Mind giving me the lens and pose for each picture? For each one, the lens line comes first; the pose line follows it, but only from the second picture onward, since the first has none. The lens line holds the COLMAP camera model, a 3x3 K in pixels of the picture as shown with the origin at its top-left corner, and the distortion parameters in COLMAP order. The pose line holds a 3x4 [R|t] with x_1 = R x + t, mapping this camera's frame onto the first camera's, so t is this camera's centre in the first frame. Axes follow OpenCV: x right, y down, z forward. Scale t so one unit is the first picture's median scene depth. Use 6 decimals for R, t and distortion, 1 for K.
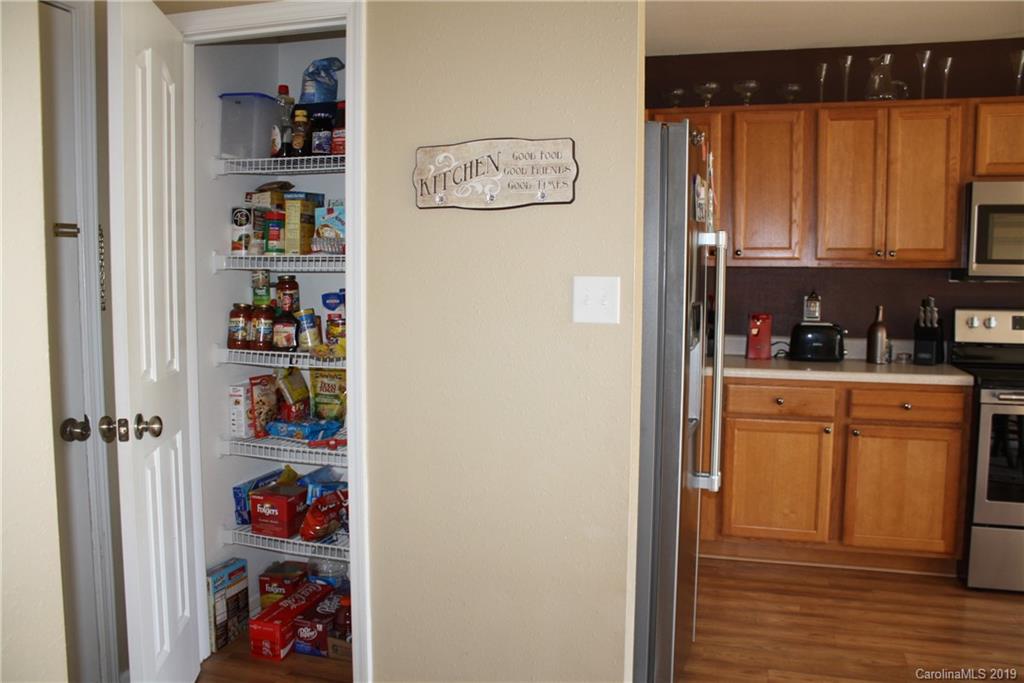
lens RADIAL K [[862.8, 0, 520.8], [0, 862.8, 348.3], [0, 0, 1]] dist [-0.159131, 0.144522]
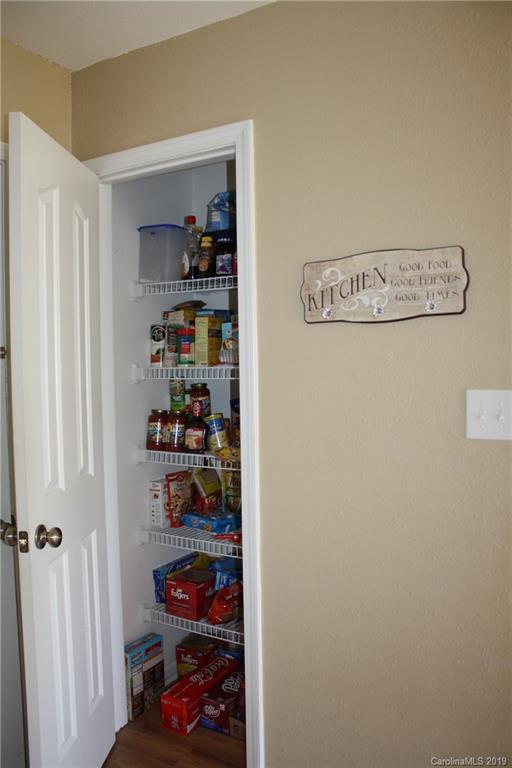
lens RADIAL K [[647.1, 0, 248.8], [0, 647.1, 383.2], [0, 0, 1]] dist [-0.159131, 0.144522]
pose [[0.967277, -0.015815, -0.253230, 0.005623], [0.002026, 0.998505, -0.054622, -0.042208], [0.253715, 0.052322, 0.965863, 0.206180]]
